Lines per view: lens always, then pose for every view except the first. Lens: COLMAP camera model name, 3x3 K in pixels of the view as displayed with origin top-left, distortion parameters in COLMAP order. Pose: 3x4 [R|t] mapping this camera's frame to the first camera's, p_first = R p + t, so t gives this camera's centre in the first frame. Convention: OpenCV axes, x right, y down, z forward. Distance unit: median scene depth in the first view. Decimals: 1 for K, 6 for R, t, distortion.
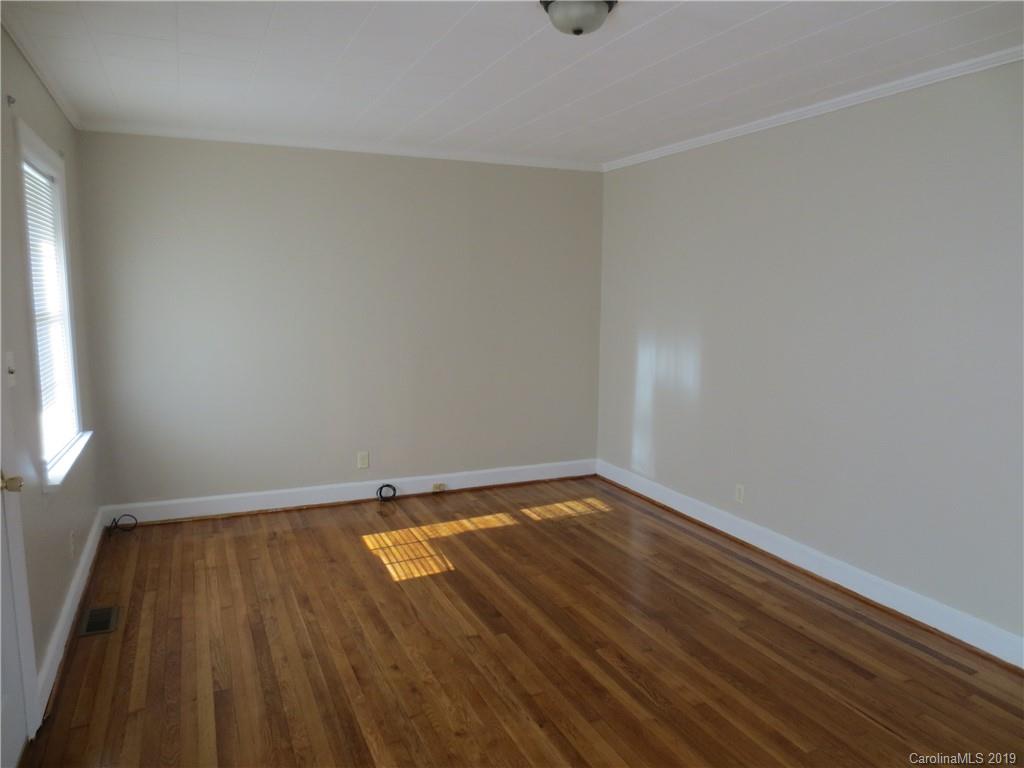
lens RADIAL K [[728.3, 0, 511.3], [0, 728.3, 388.3], [0, 0, 1]] dist [-0.043780, 0.020955]
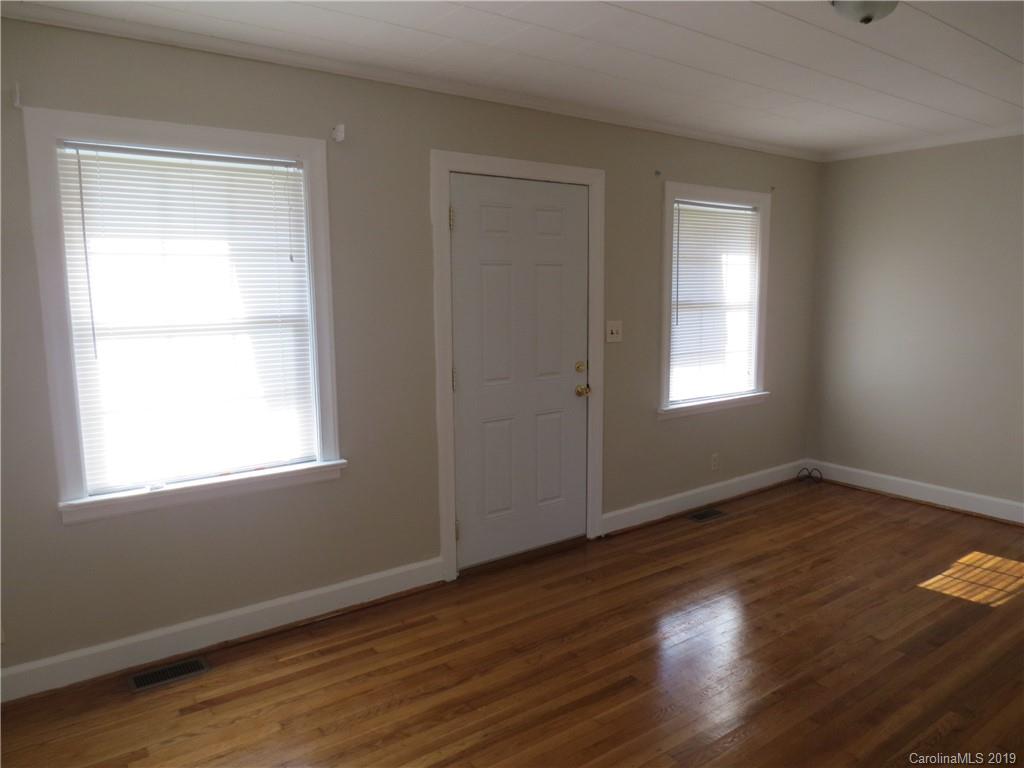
lens RADIAL K [[728.3, 0, 512.6], [0, 728.3, 382.7], [0, 0, 1]] dist [-0.043780, 0.020955]
pose [[0.227423, 0.124781, -0.965768, 0.572374], [-0.134123, 0.986318, 0.095853, -0.020194], [0.964515, 0.107733, 0.241048, 0.201963]]
